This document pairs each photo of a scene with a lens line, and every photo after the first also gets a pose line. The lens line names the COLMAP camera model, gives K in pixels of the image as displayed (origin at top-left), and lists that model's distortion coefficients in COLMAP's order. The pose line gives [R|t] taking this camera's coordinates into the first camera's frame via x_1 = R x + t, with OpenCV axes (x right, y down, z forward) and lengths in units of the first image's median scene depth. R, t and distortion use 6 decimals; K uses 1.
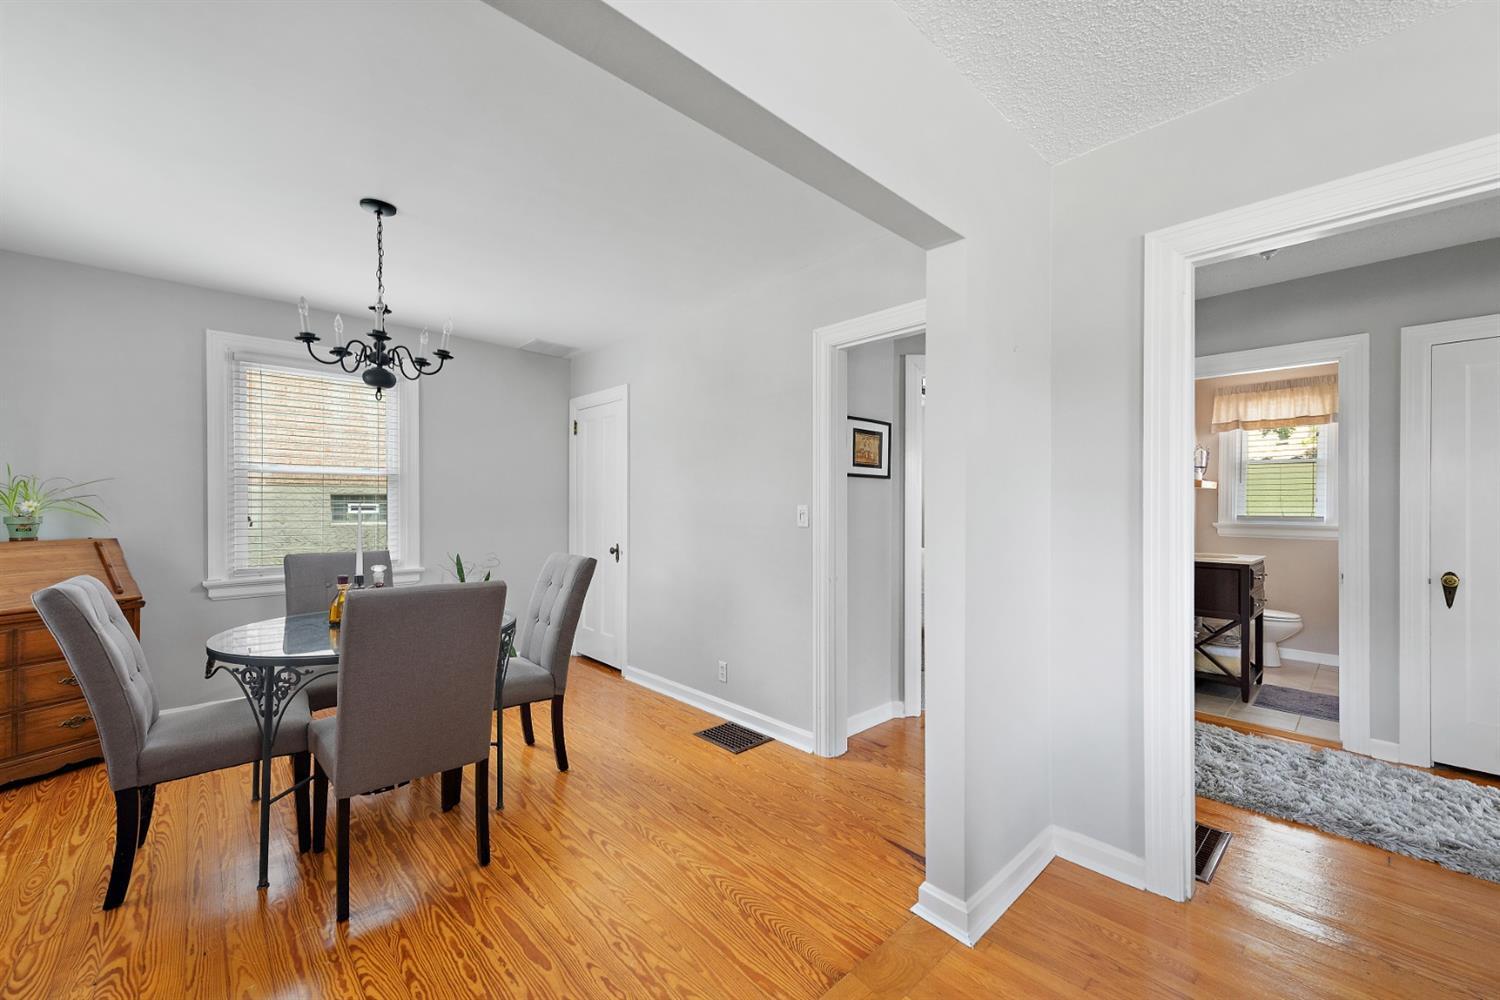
lens RADIAL K [[584.4, 0, 745.5], [0, 584.4, 501.4], [0, 0, 1]] dist [-0.001370, 0.000021]
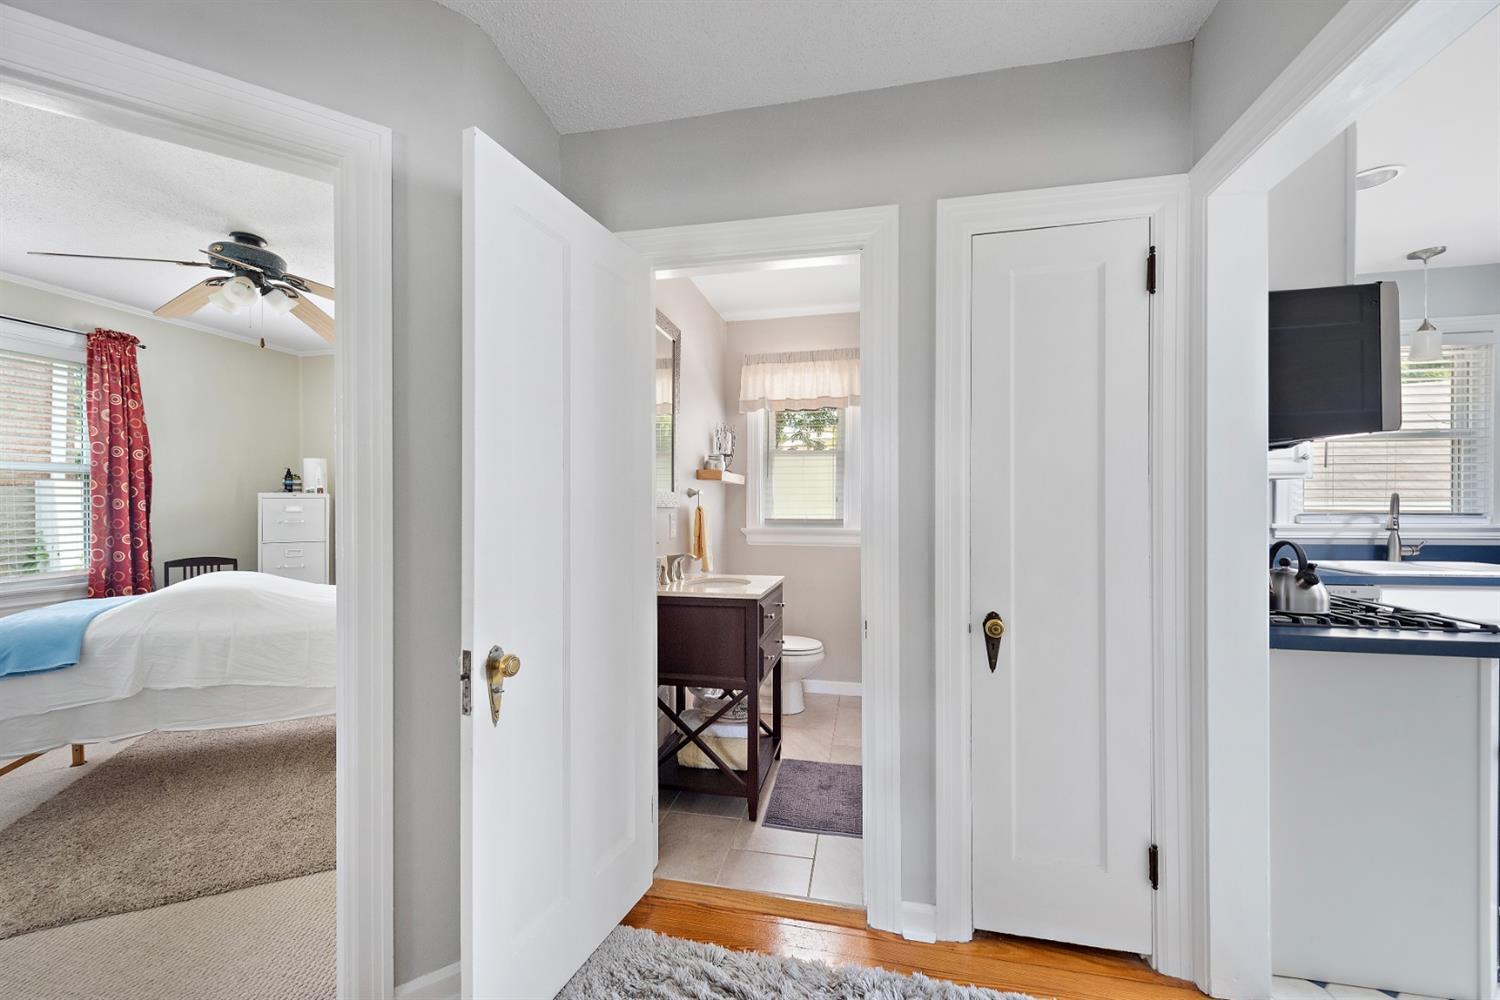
lens RADIAL K [[584.4, 0, 749.8], [0, 584.4, 503.2], [0, 0, 1]] dist [-0.001370, 0.000021]
pose [[0.813407, -0.001451, 0.581693, 0.490821], [0.002461, 0.999997, -0.000948, 0.006167], [-0.581690, 0.002203, 0.813408, 0.493189]]
